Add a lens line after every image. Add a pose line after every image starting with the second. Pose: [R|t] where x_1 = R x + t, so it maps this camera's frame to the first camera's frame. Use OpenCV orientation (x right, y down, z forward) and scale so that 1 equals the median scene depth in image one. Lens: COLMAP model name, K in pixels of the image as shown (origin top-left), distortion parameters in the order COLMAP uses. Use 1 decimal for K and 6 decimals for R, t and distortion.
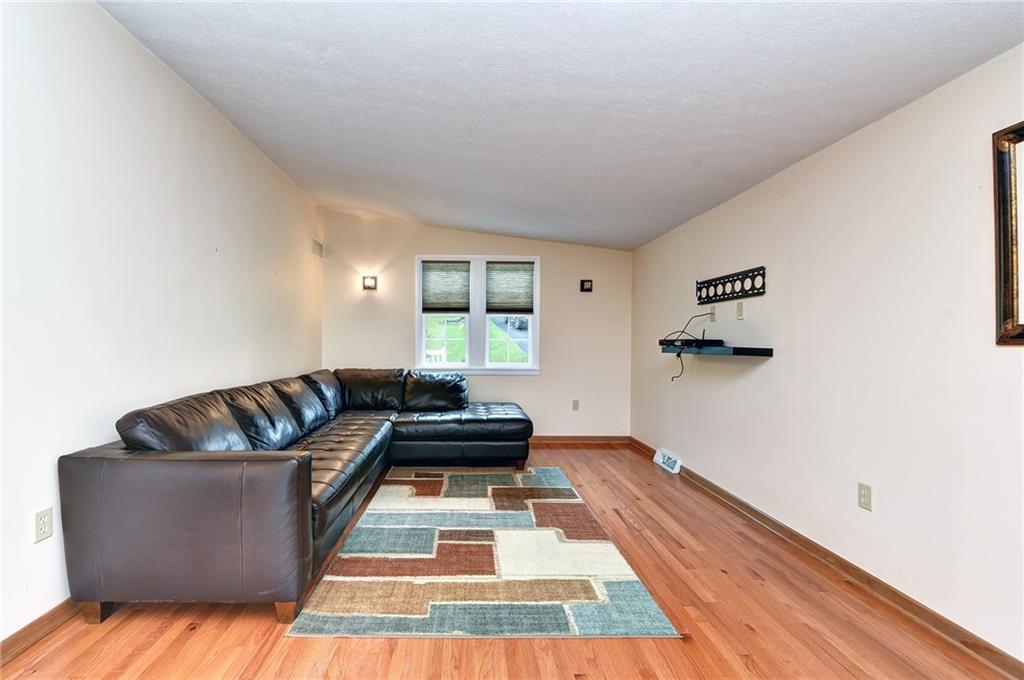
lens RADIAL K [[445.3, 0, 466.1], [0, 445.3, 354.4], [0, 0, 1]] dist [-0.000640, -0.000038]
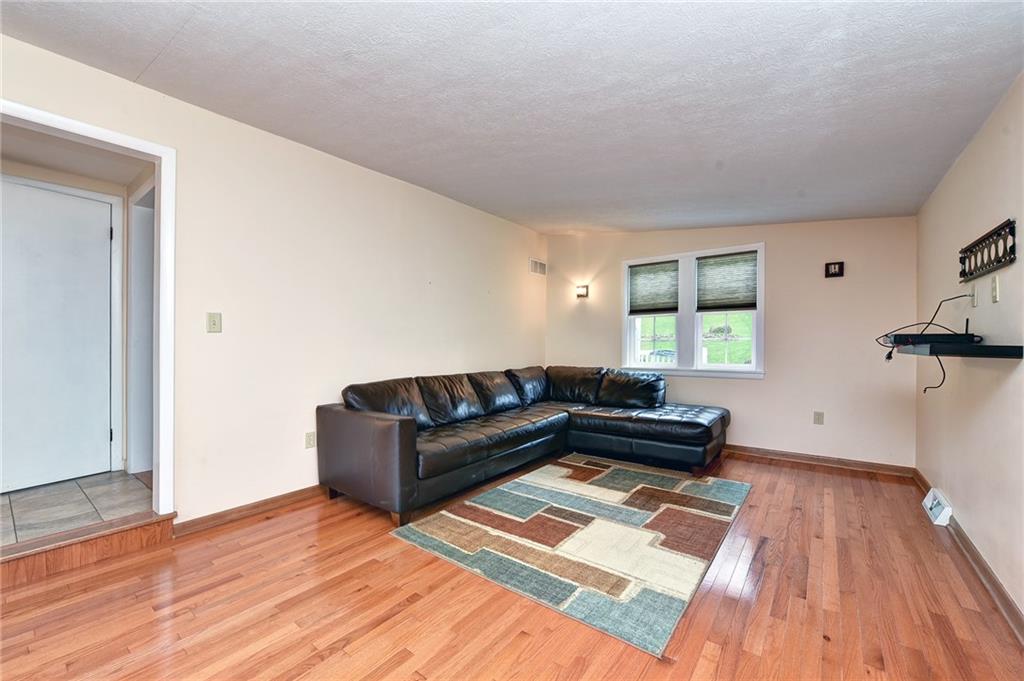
lens RADIAL K [[412.9, 0, 489.1], [0, 412.9, 350.1], [0, 0, 1]] dist [-0.000527, -0.000047]
pose [[0.768251, -0.002965, -0.640142, 0.362386], [-0.005043, 0.999930, -0.010684, 0.001931], [0.640129, 0.011436, 0.768182, 0.048727]]
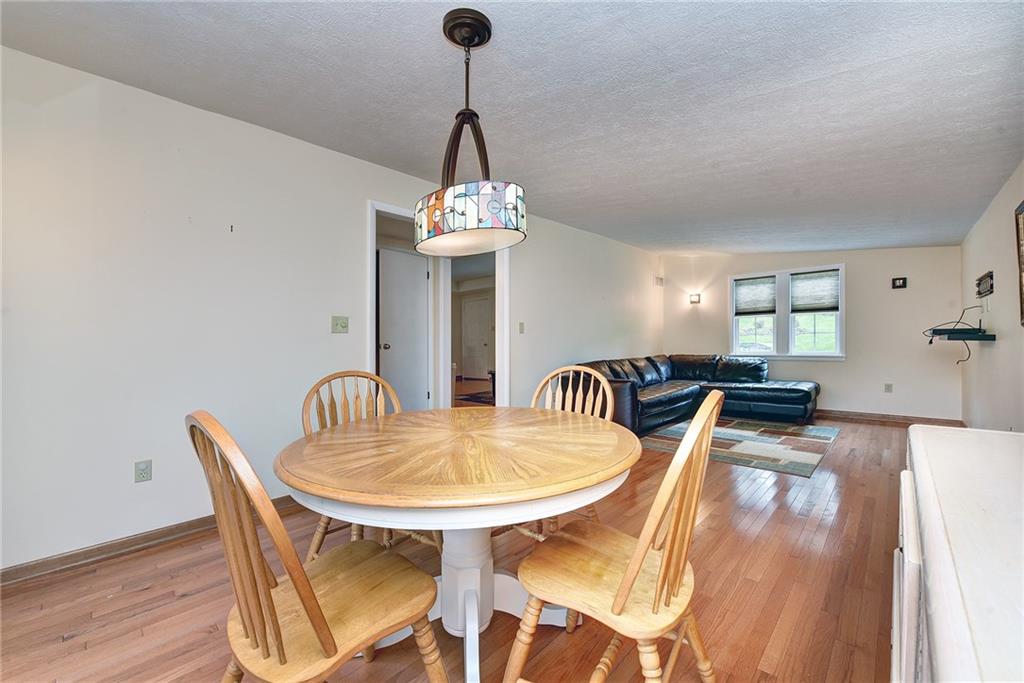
lens RADIAL K [[422.4, 0, 480.7], [0, 422.4, 347.6], [0, 0, 1]] dist [-0.000532, -0.000051]
pose [[0.701828, -0.009788, -0.712280, 0.387072], [0.003574, 0.999941, -0.010219, 0.023623], [0.712338, 0.004627, 0.701821, -0.694628]]
